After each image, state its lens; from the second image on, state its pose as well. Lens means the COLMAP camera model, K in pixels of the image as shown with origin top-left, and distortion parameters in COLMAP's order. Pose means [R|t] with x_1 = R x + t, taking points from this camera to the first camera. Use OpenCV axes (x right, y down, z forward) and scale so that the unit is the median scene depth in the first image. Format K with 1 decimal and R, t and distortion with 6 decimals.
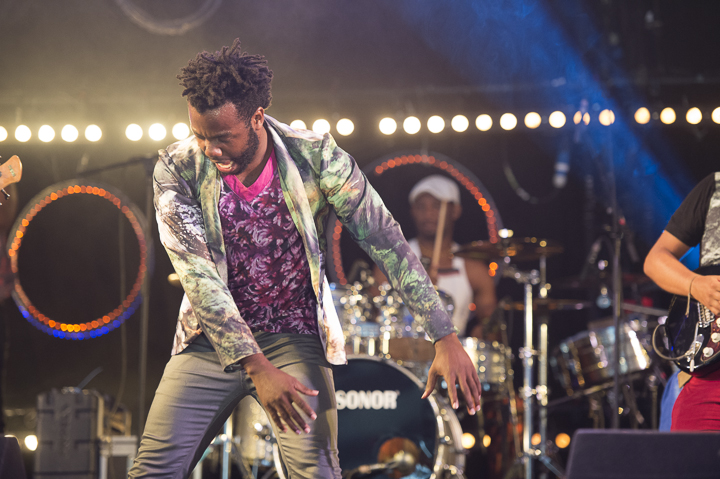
lens RADIAL K [[2883.6, 0, 360.0], [0, 2883.6, 239.5], [0, 0, 1]] dist [-1.342296, 1.161980]
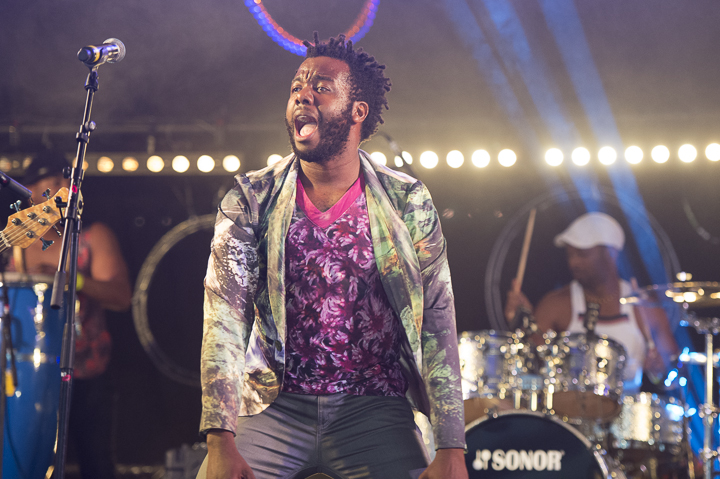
lens RADIAL K [[2615.2, 0, 360.0], [0, 2615.2, 239.5], [0, 0, 1]] dist [-0.142567, -5.815042]
pose [[0.996083, 0.008194, -0.088047, 0.021321], [-0.009832, 0.999786, -0.018188, 0.002067], [0.087879, 0.018983, 0.995950, 0.179135]]
